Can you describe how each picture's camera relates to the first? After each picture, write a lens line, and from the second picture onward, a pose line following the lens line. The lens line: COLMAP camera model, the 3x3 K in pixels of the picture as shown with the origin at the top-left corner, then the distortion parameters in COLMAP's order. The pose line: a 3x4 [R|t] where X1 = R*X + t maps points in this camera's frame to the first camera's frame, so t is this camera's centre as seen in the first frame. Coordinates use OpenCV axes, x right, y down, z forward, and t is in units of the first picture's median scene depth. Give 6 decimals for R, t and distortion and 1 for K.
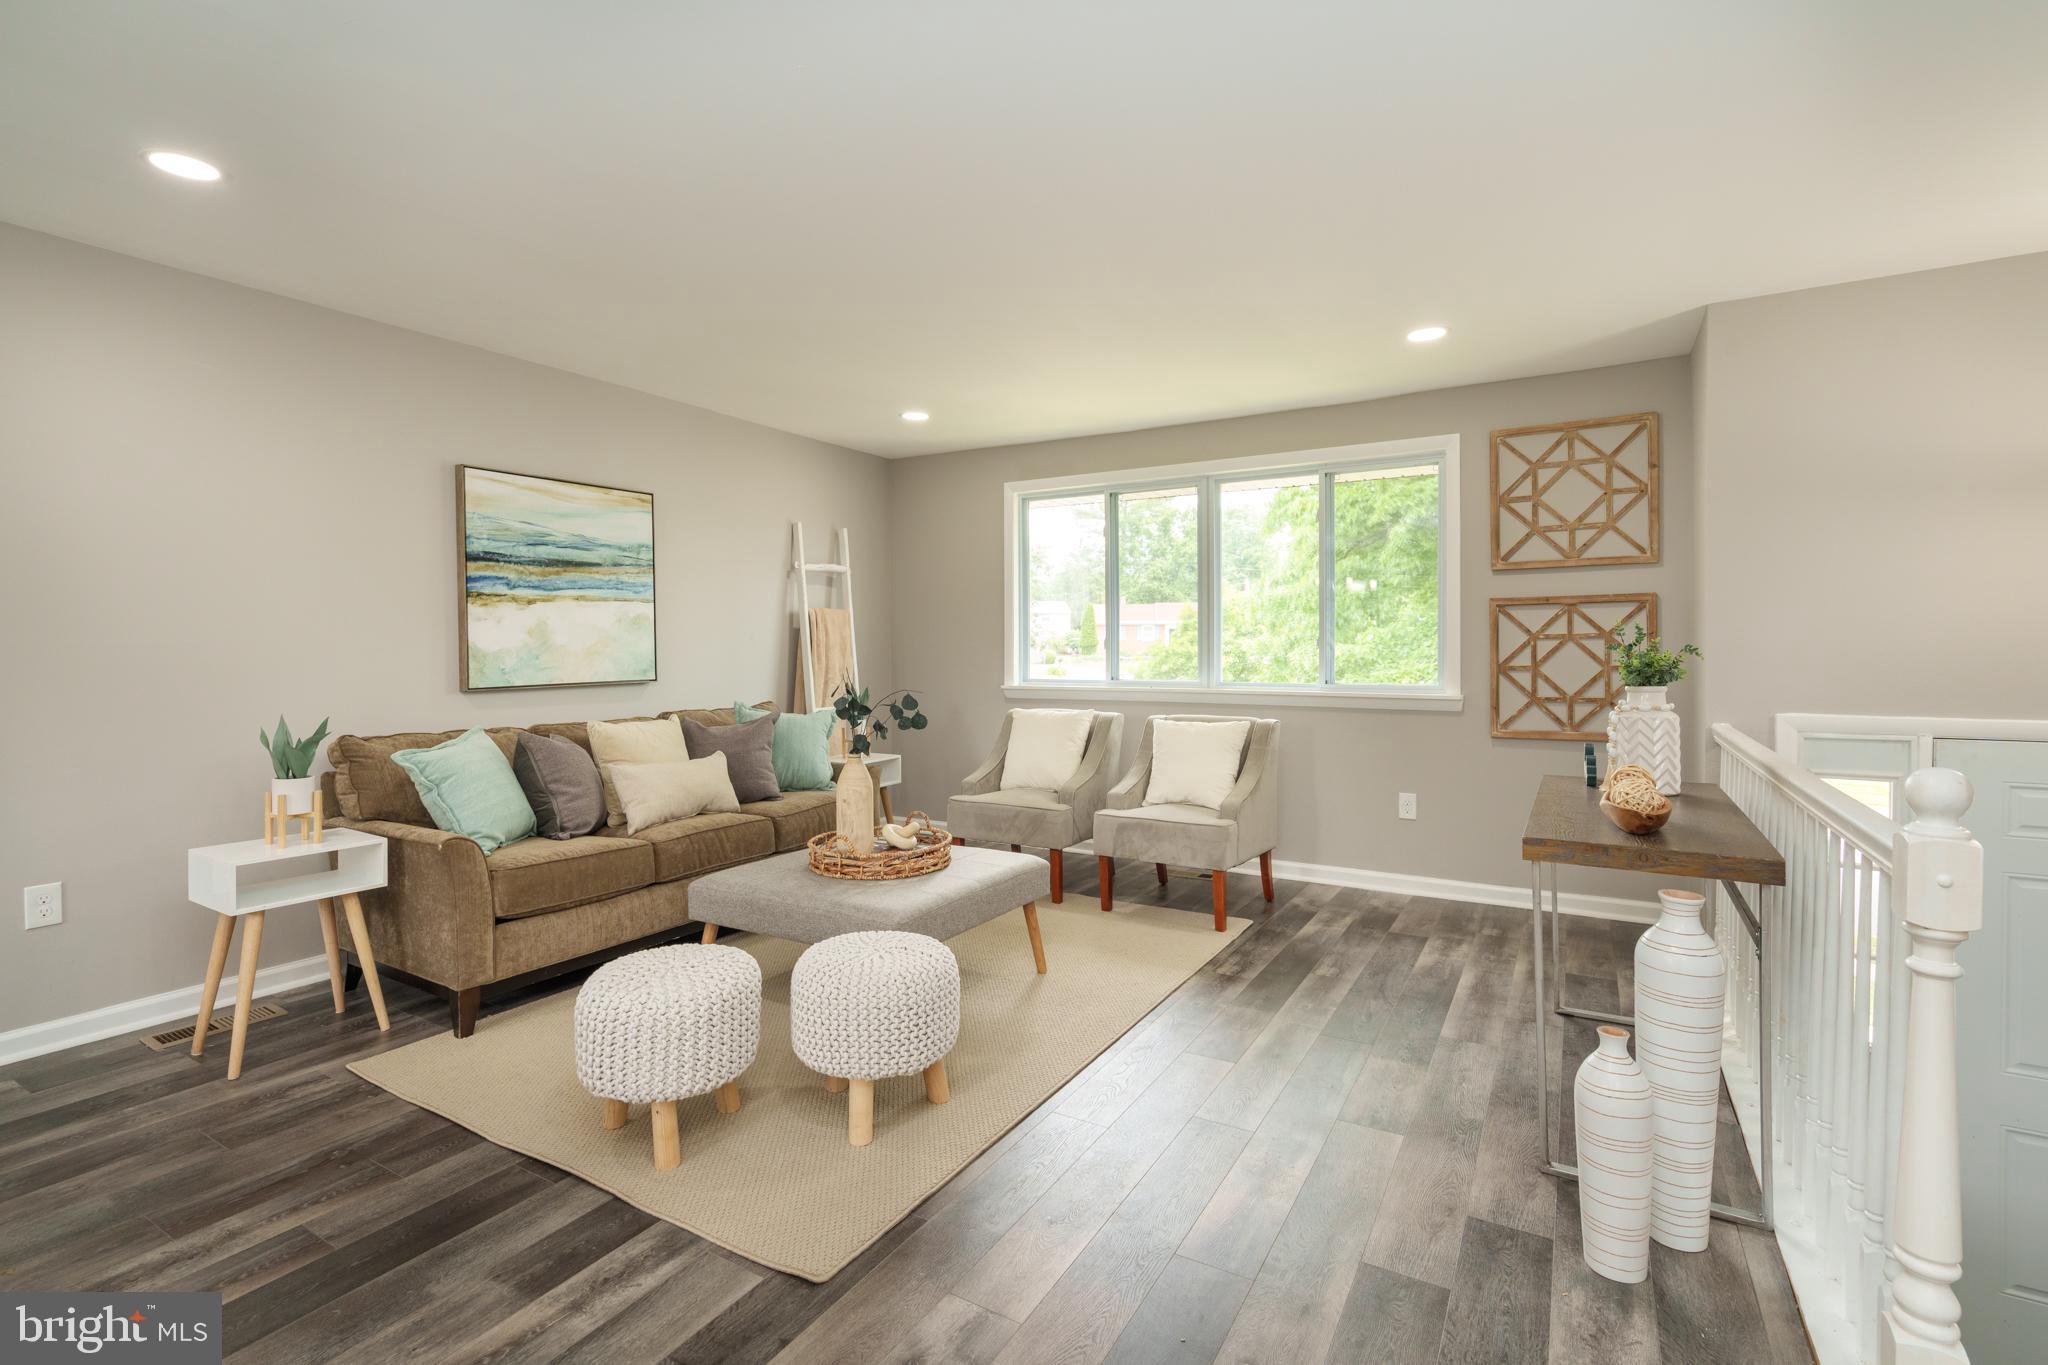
lens RADIAL K [[884.8, 0, 1095.1], [0, 884.8, 650.7], [0, 0, 1]] dist [-0.000184, 0.000062]
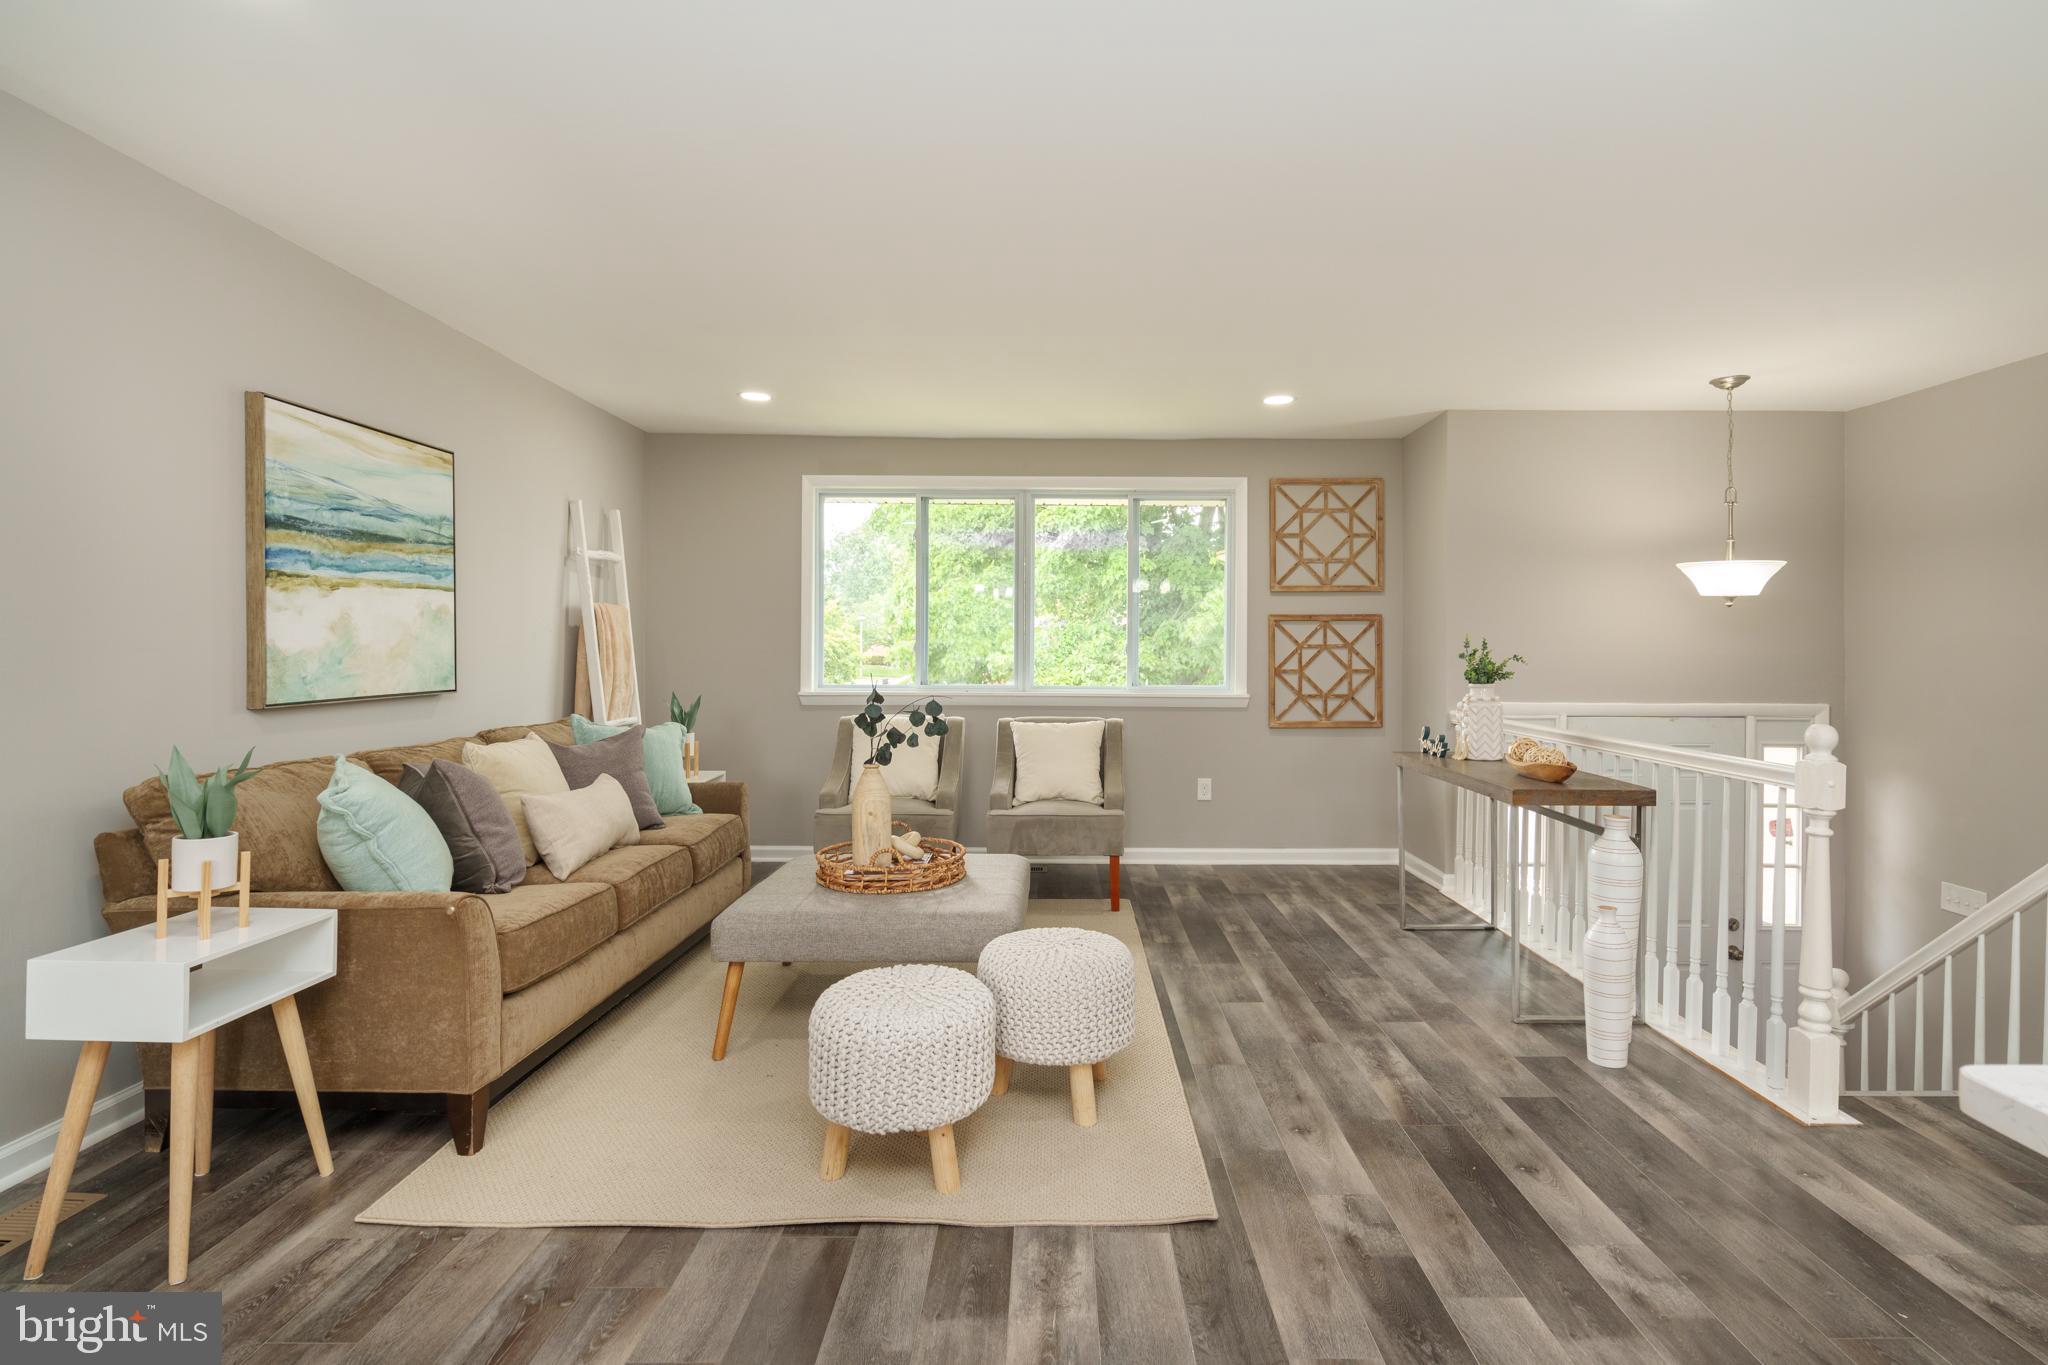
lens RADIAL K [[884.8, 0, 1129.0], [0, 884.8, 650.7], [0, 0, 1]] dist [-0.000184, 0.000062]
pose [[0.873043, 0.007513, 0.487585, -0.342507], [-0.005114, 0.999967, -0.006251, -0.000336], [-0.487617, 0.002964, 0.873053, 0.025100]]
